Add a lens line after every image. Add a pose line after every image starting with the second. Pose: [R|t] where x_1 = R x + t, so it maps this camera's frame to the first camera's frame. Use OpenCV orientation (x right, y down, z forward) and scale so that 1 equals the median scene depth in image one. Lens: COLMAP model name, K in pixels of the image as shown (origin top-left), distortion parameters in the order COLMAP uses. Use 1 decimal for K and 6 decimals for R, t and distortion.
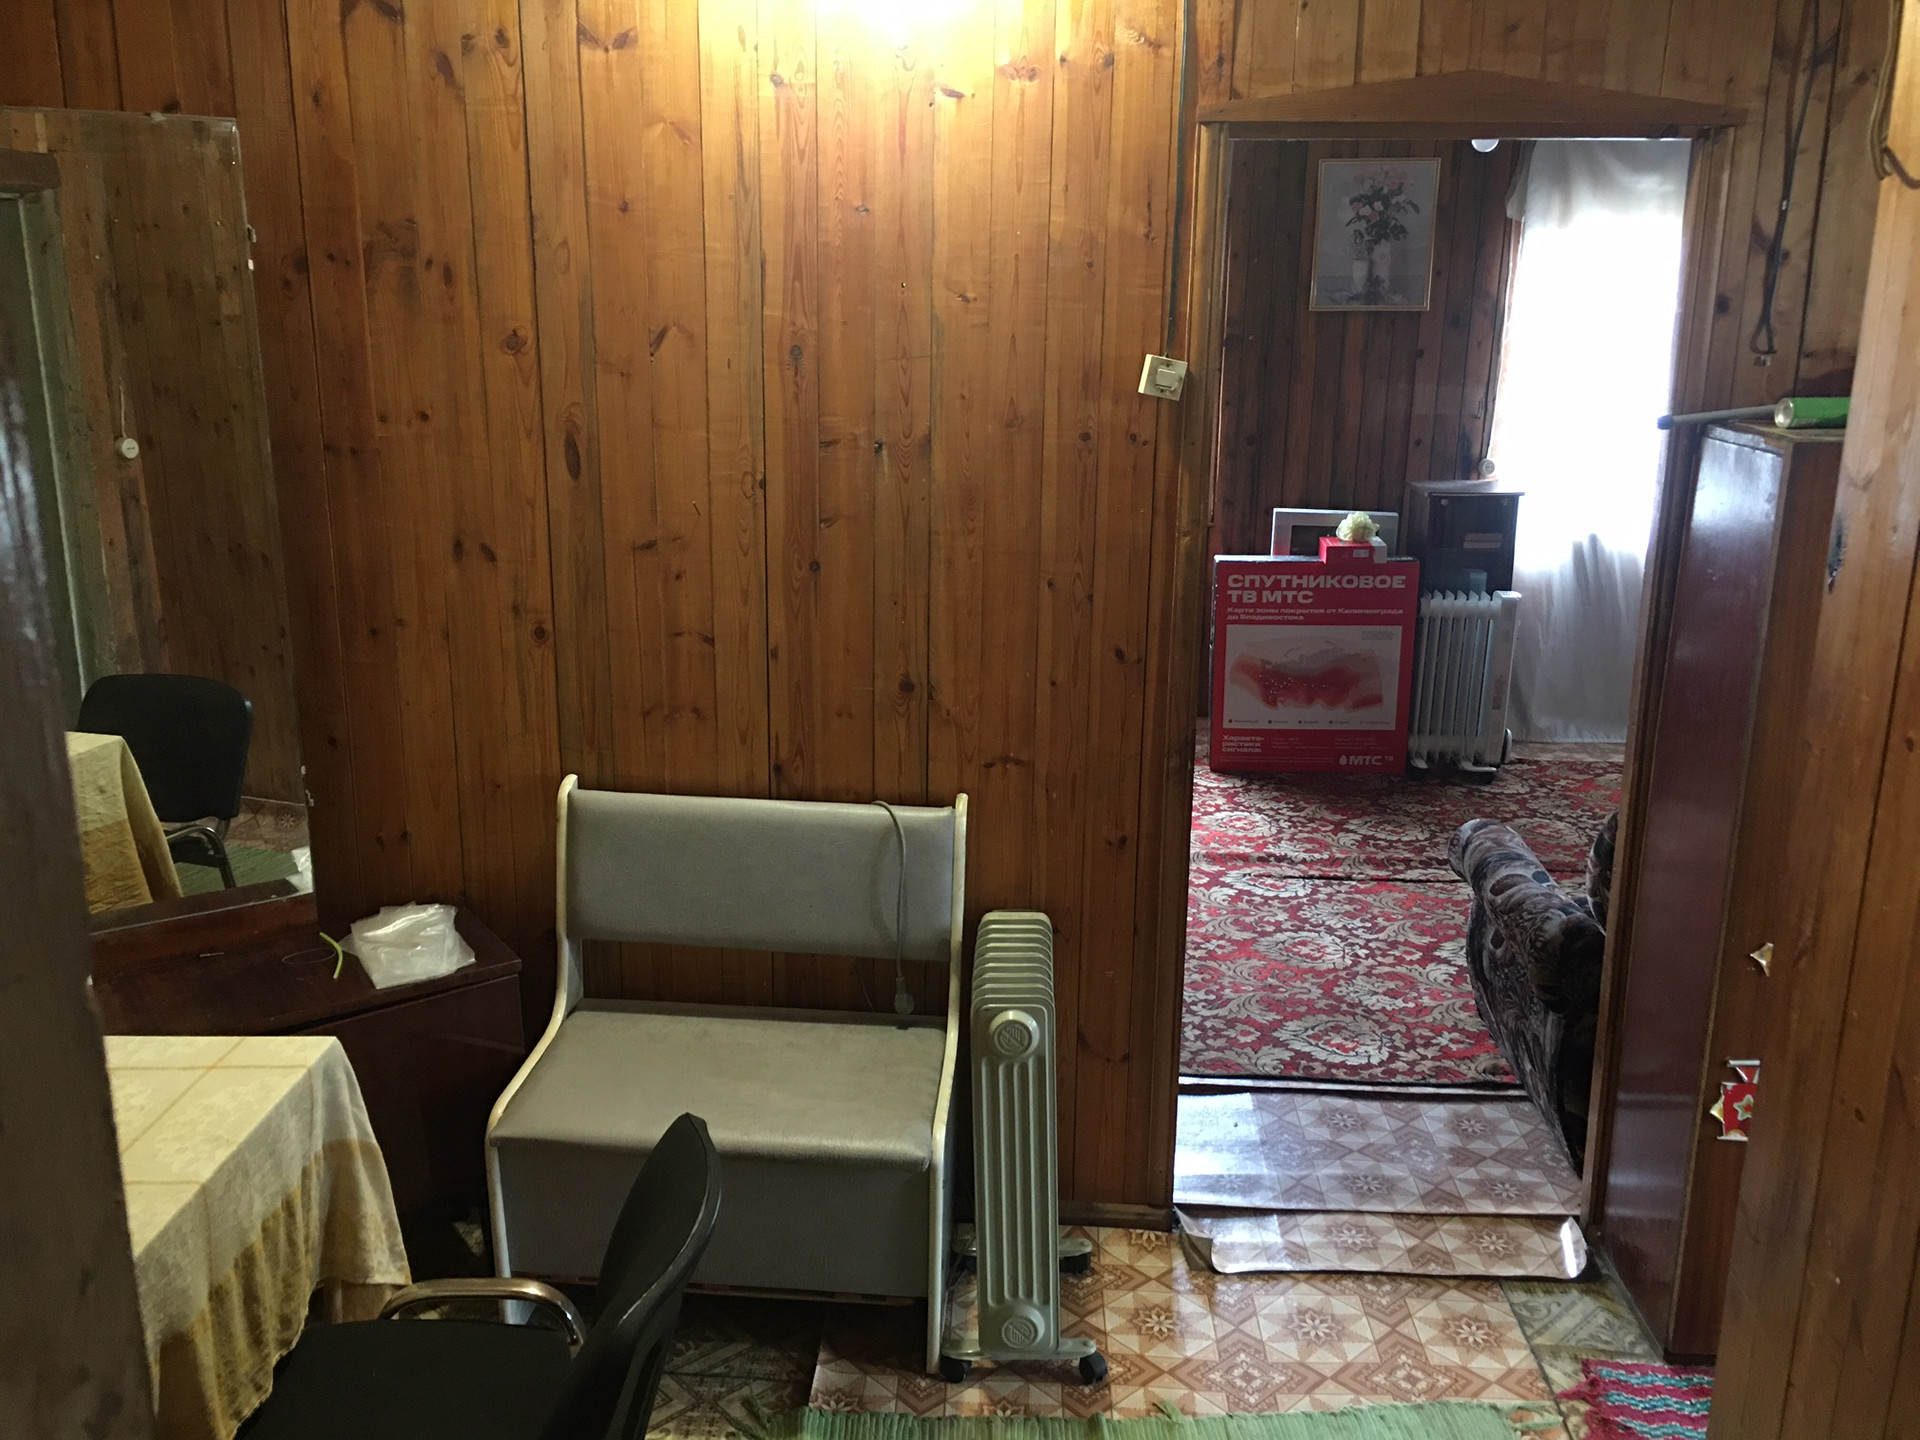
lens RADIAL K [[1630.3, 0, 961.3], [0, 1630.3, 708.8], [0, 0, 1]] dist [0.092729, -0.129389]
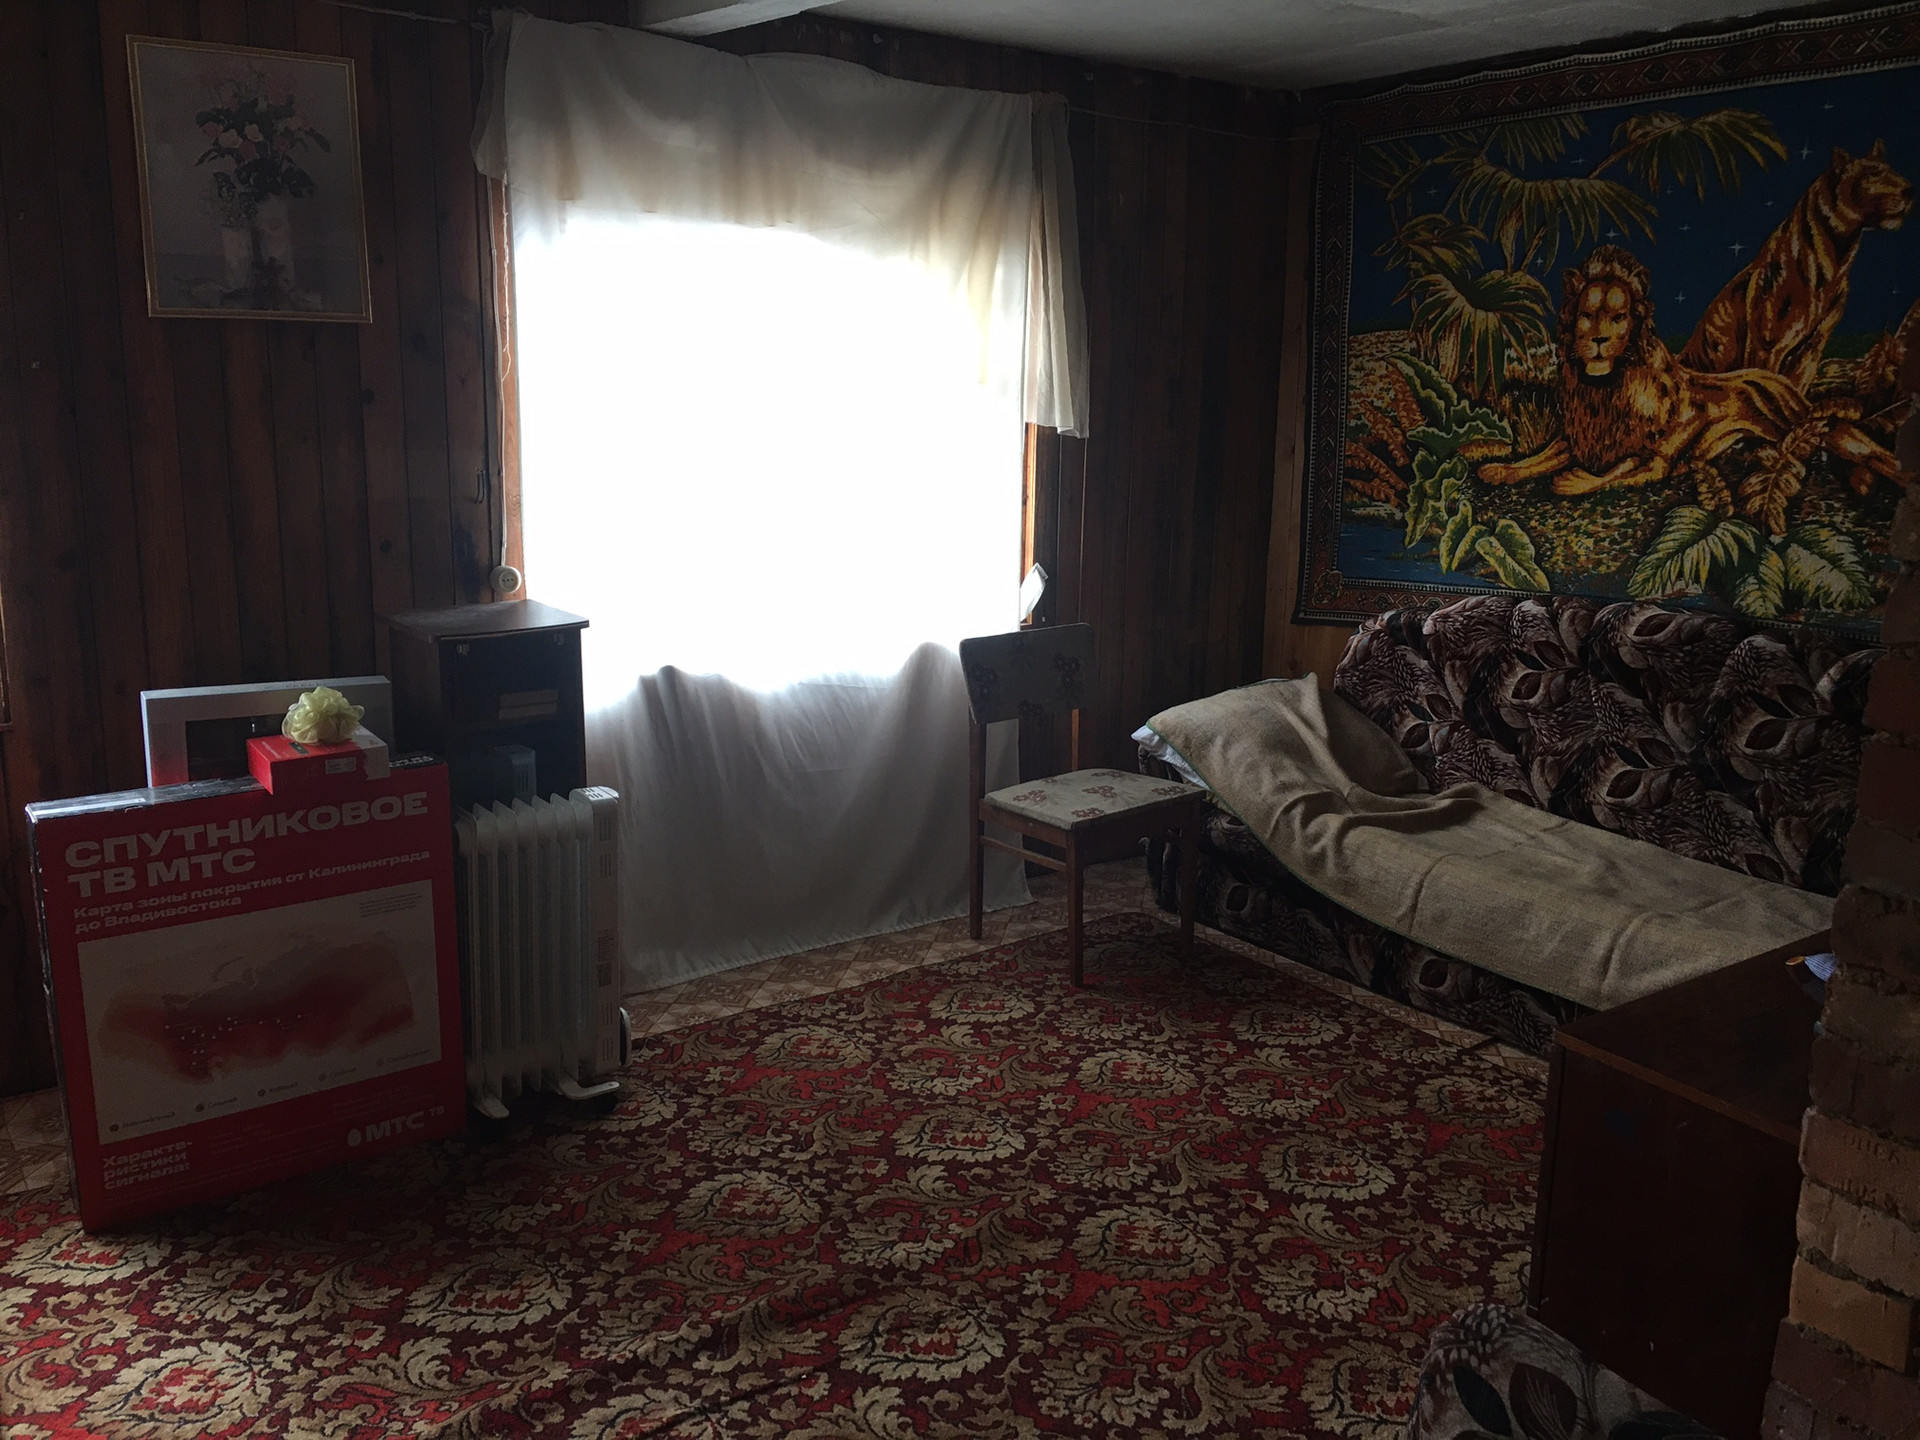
lens RADIAL K [[1630.3, 0, 966.3], [0, 1630.3, 708.6], [0, 0, 1]] dist [0.092729, -0.129389]
pose [[0.773113, -0.126905, 0.621443, 0.069419], [0.149286, 0.988662, 0.016174, -0.089157], [-0.616449, 0.080269, 0.783292, 0.444487]]
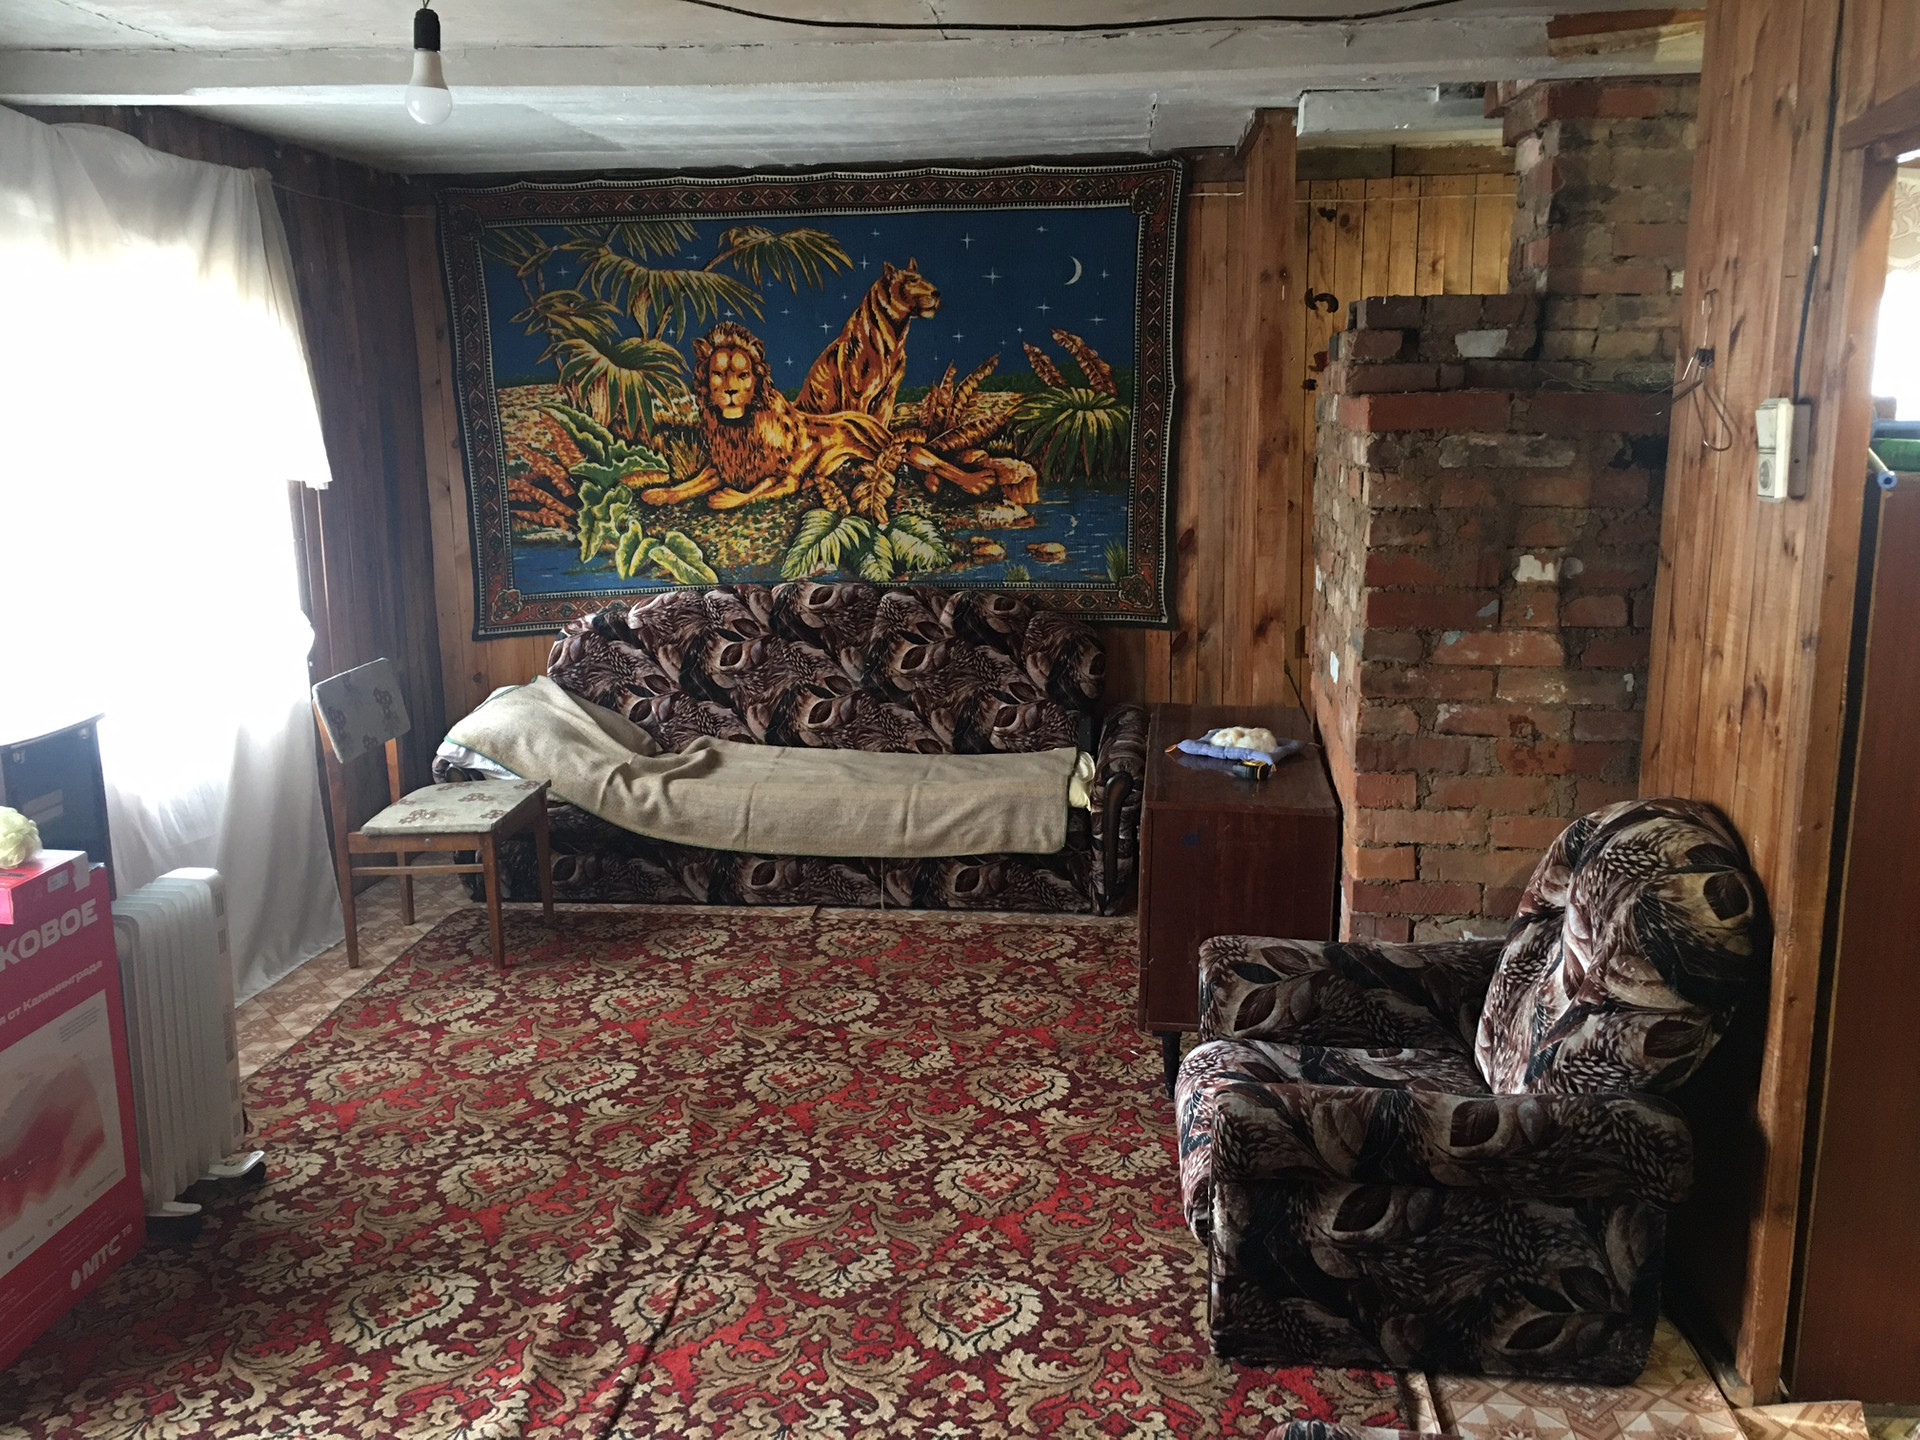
lens RADIAL K [[1630.3, 0, 964.1], [0, 1630.3, 703.5], [0, 0, 1]] dist [0.092729, -0.129389]
pose [[0.049529, -0.197772, 0.978996, -0.224383], [0.263648, 0.948021, 0.178176, -0.159689], [-0.963346, 0.249286, 0.099097, 0.652026]]
